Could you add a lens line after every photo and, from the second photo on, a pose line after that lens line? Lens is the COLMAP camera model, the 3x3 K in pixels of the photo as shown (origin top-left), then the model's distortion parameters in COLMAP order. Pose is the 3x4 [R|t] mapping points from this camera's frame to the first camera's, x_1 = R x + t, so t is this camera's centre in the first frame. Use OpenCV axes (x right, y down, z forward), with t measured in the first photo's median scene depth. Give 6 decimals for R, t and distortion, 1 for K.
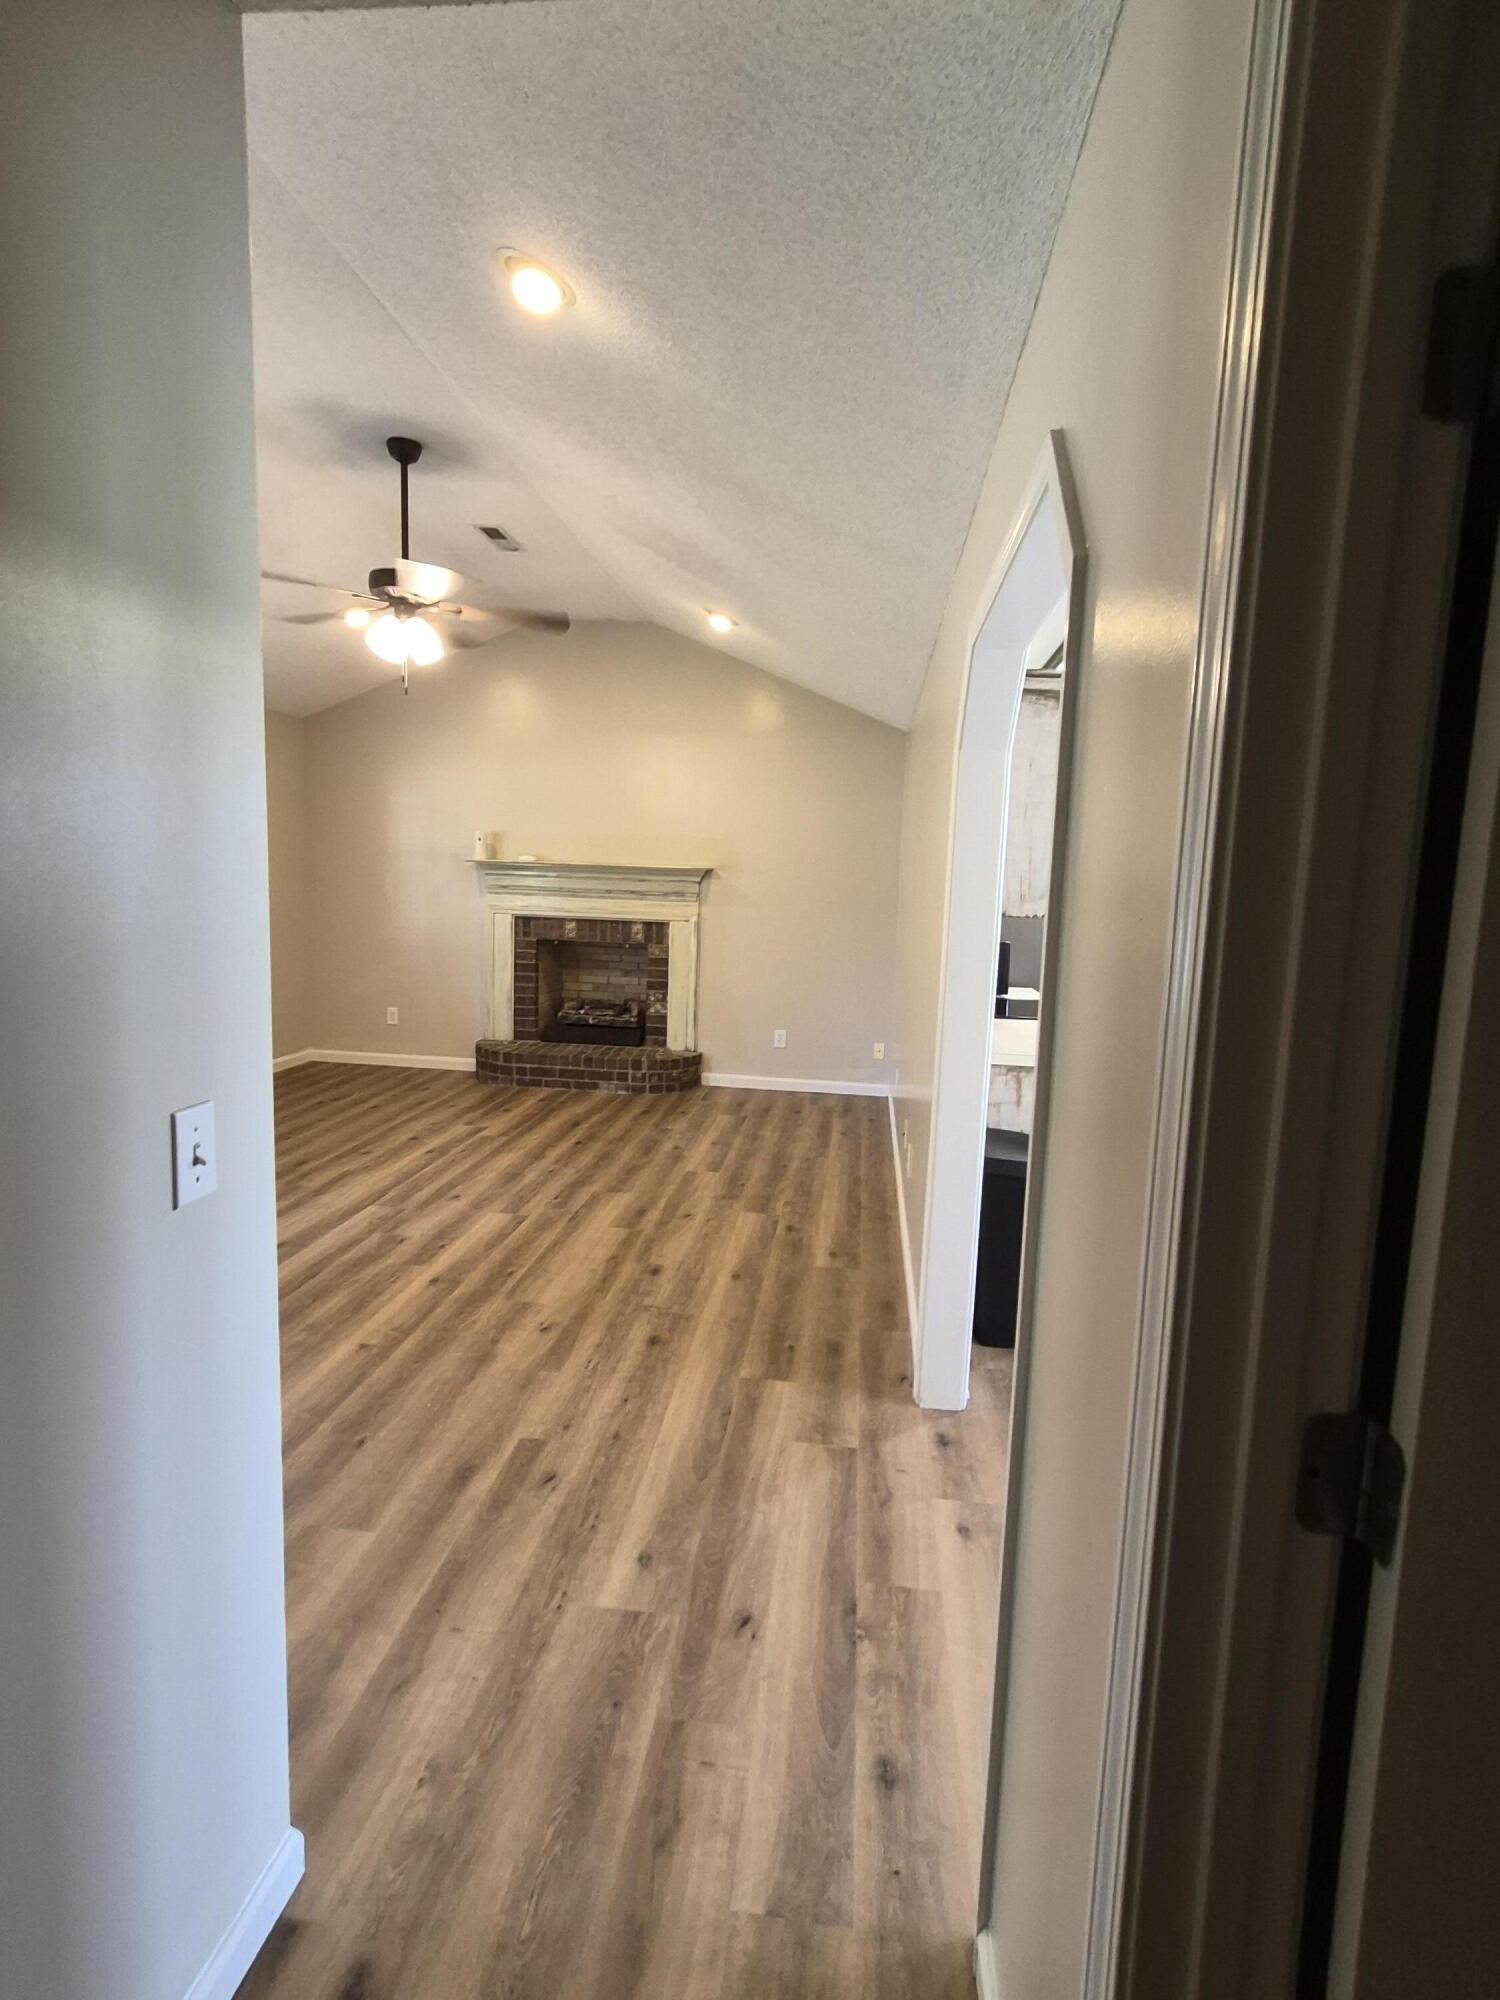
lens RADIAL K [[969.8, 0, 735.4], [0, 969.8, 987.7], [0, 0, 1]] dist [-0.002884, -0.000118]
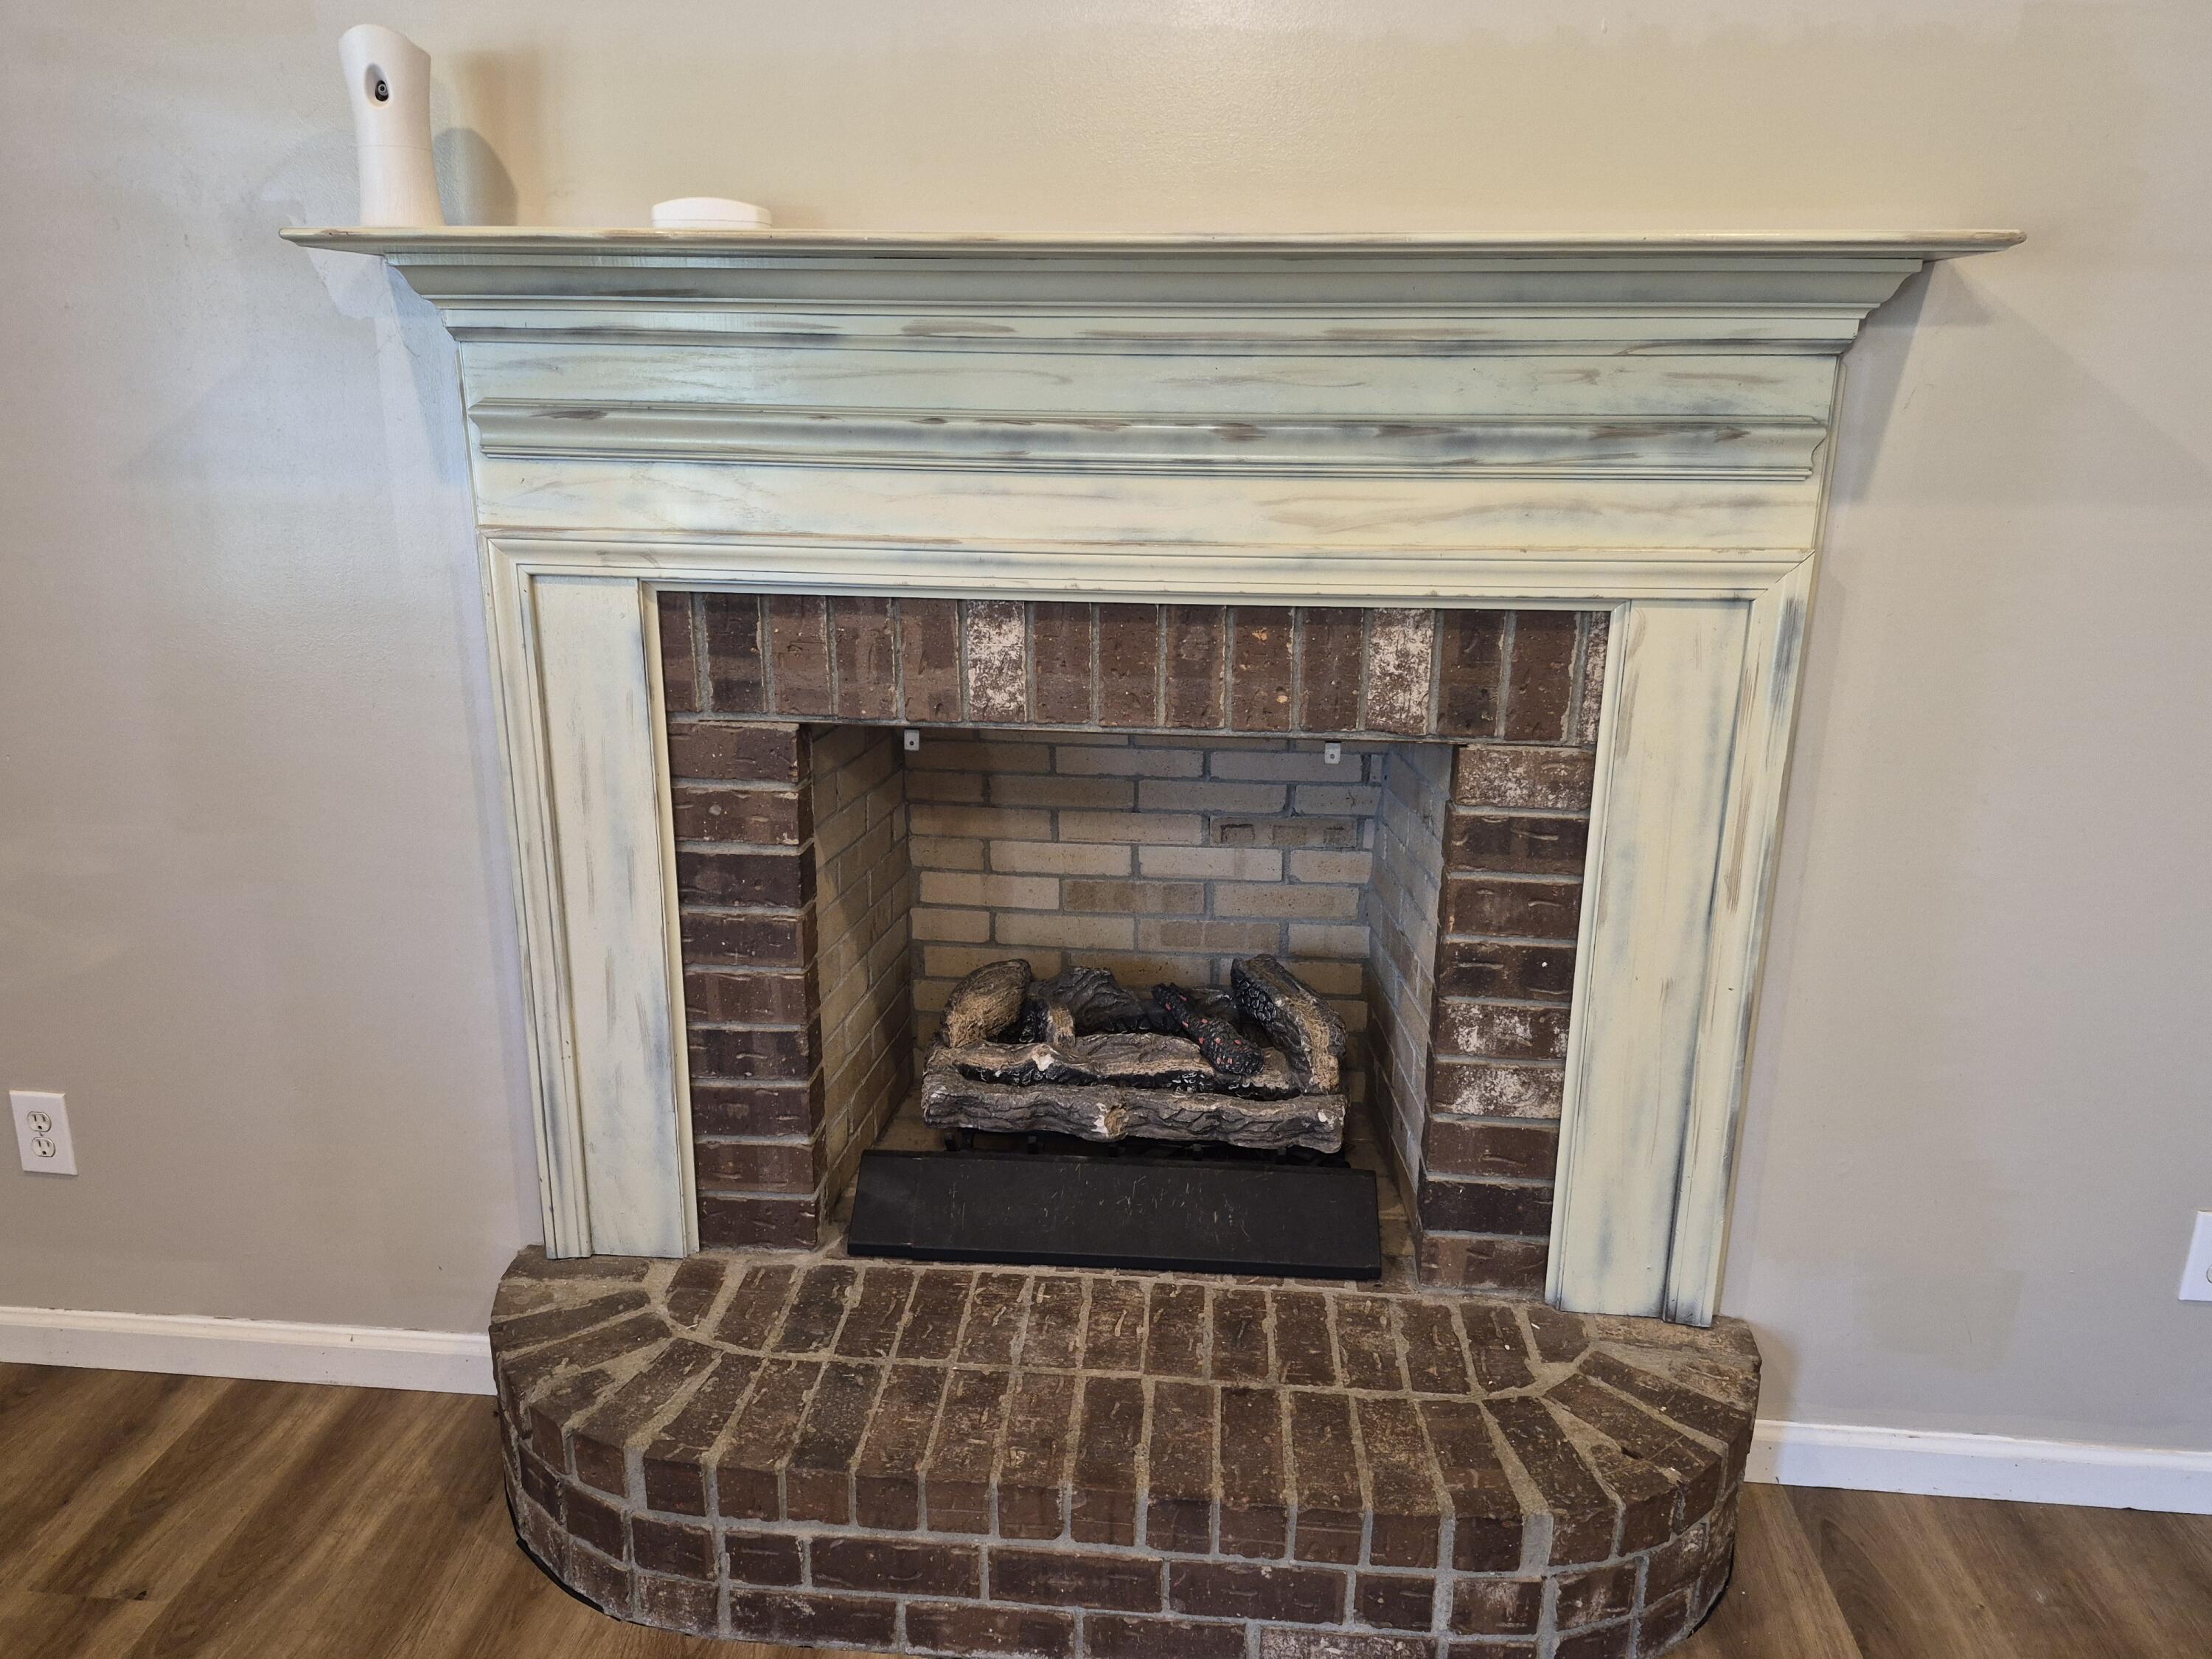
lens RADIAL K [[1601.8, 0, 1101.9], [0, 1601.8, 833.5], [0, 0, 1]] dist [0.052934, -0.041912]
pose [[0.999072, -0.033663, 0.026872, -0.161355], [0.028785, 0.985896, 0.164867, -0.077266], [-0.032043, -0.163940, 0.985950, 0.723278]]
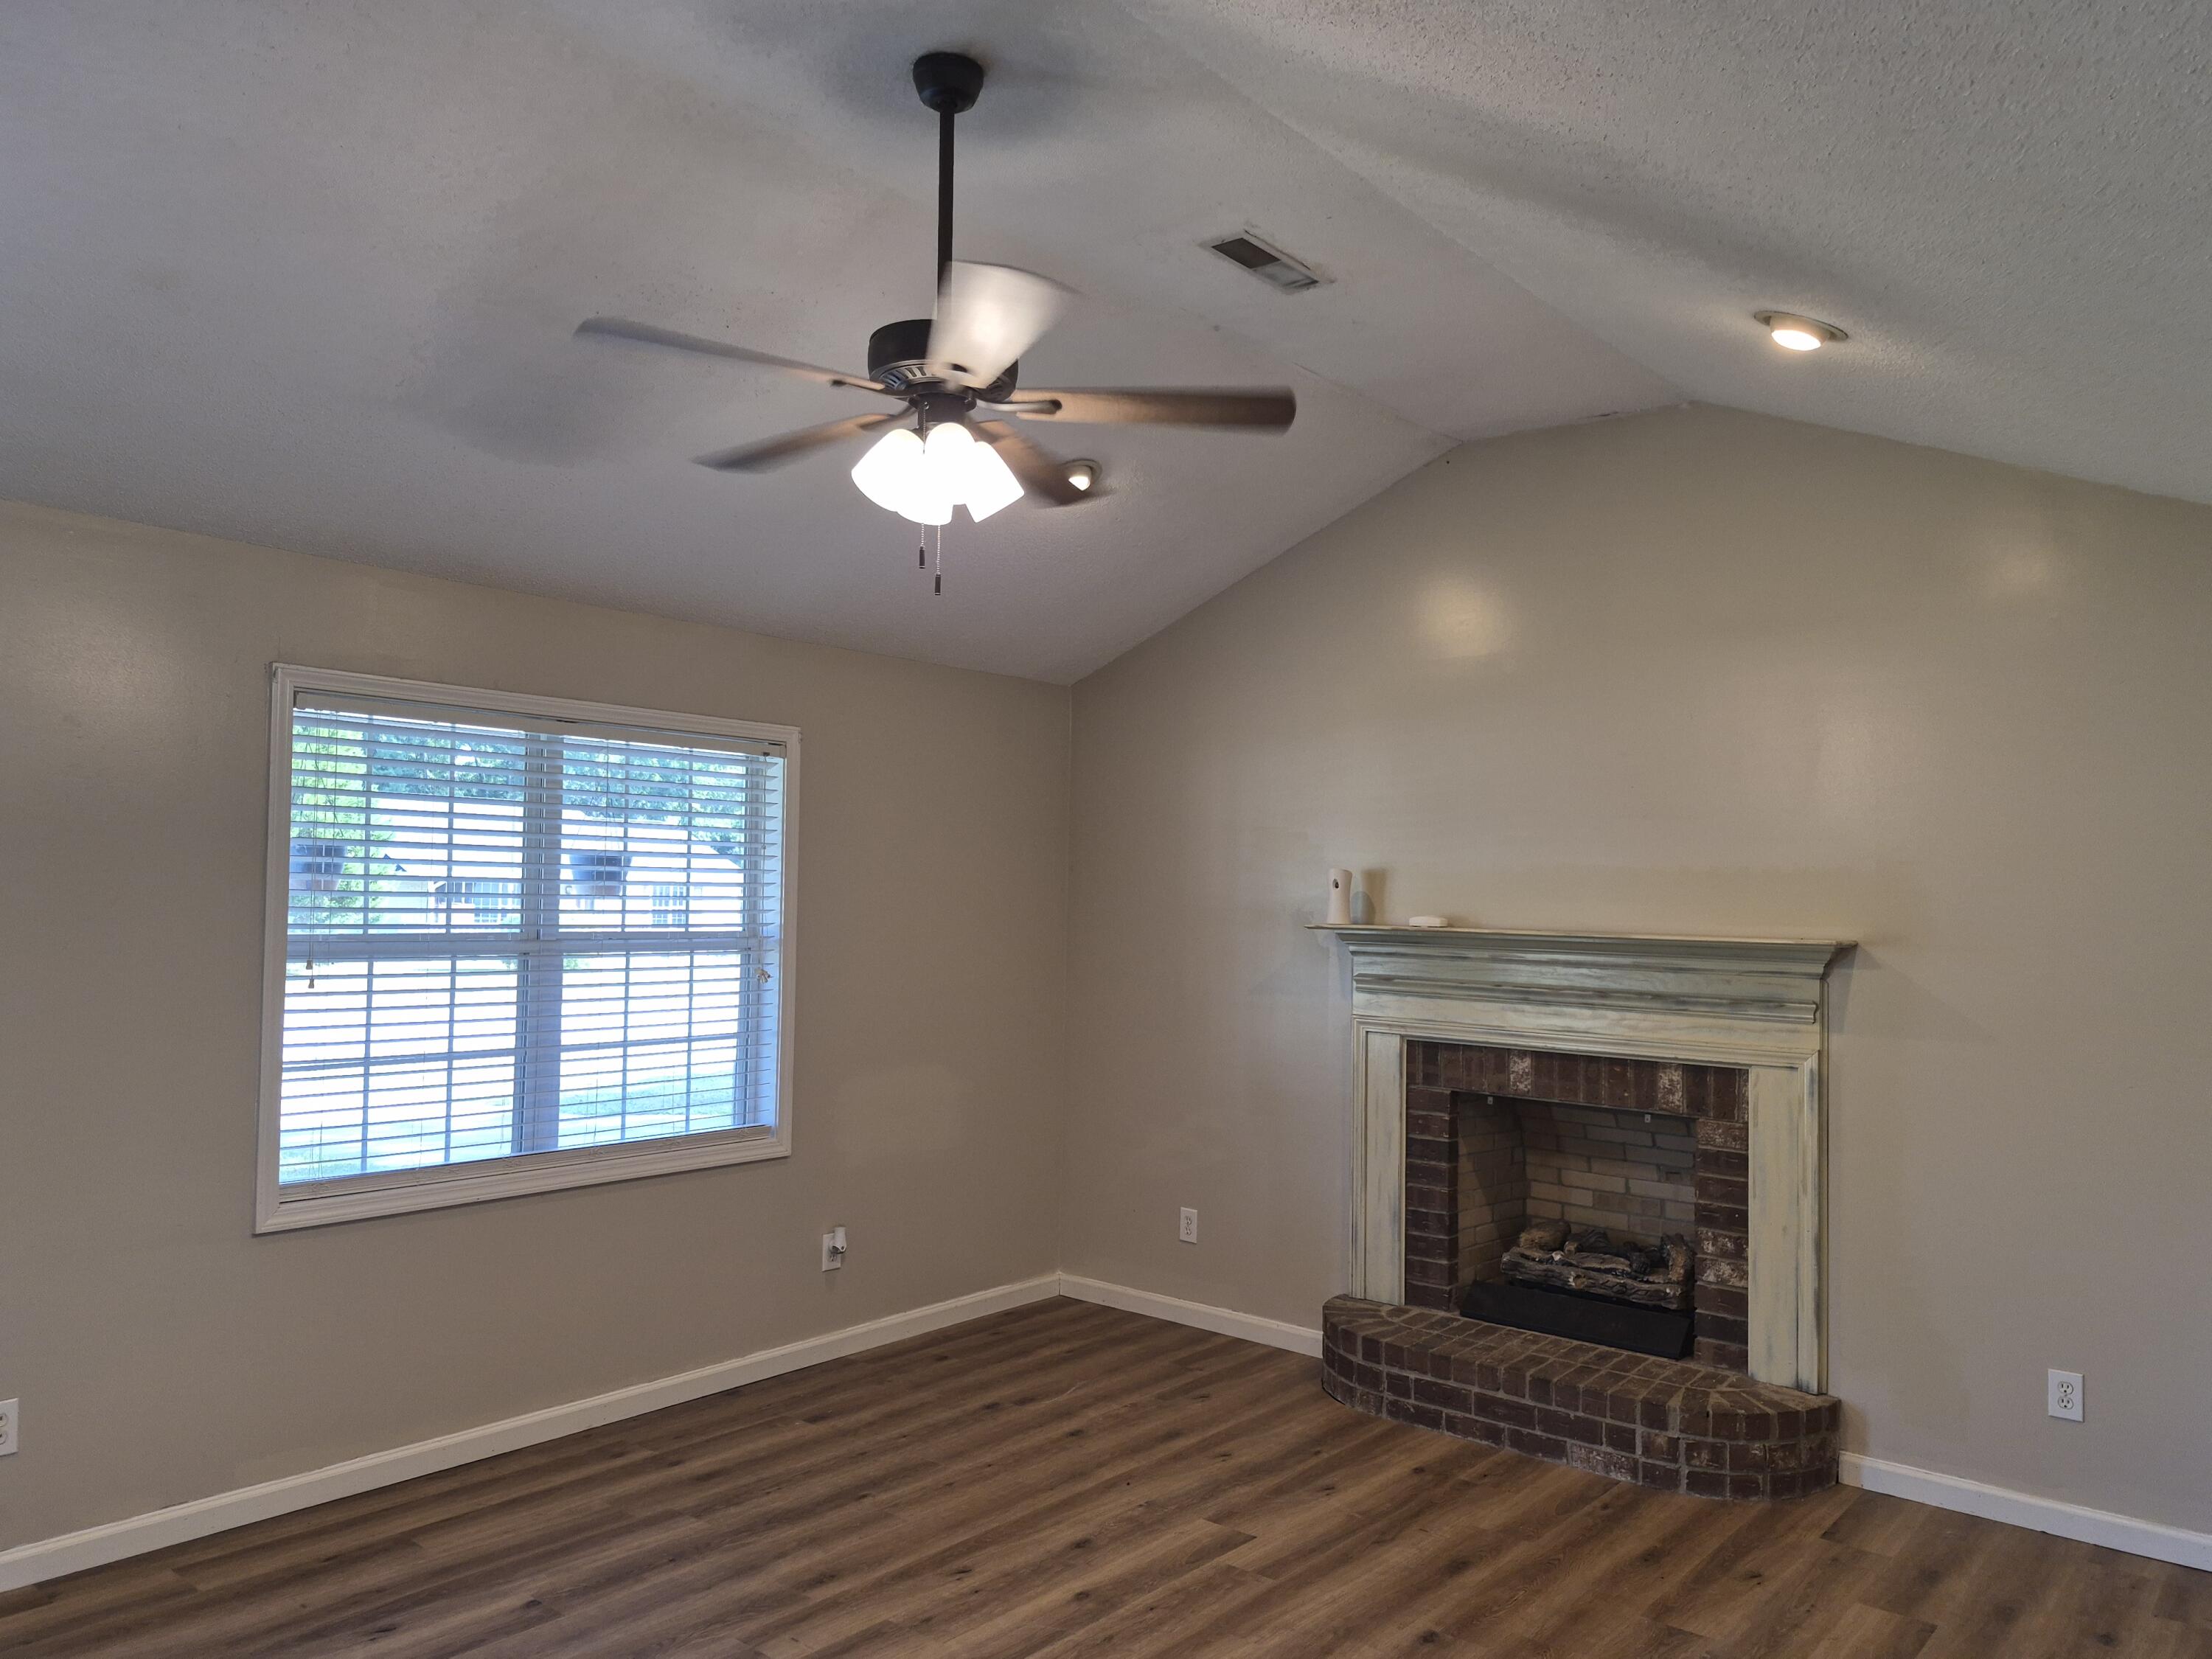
lens RADIAL K [[1601.8, 0, 1106.2], [0, 1601.8, 850.9], [0, 0, 1]] dist [0.052934, -0.041912]
pose [[0.848210, -0.029589, -0.528832, 0.069803], [-0.053365, 0.988584, -0.140906, -0.047039], [0.526964, 0.147739, 0.836948, 0.245381]]
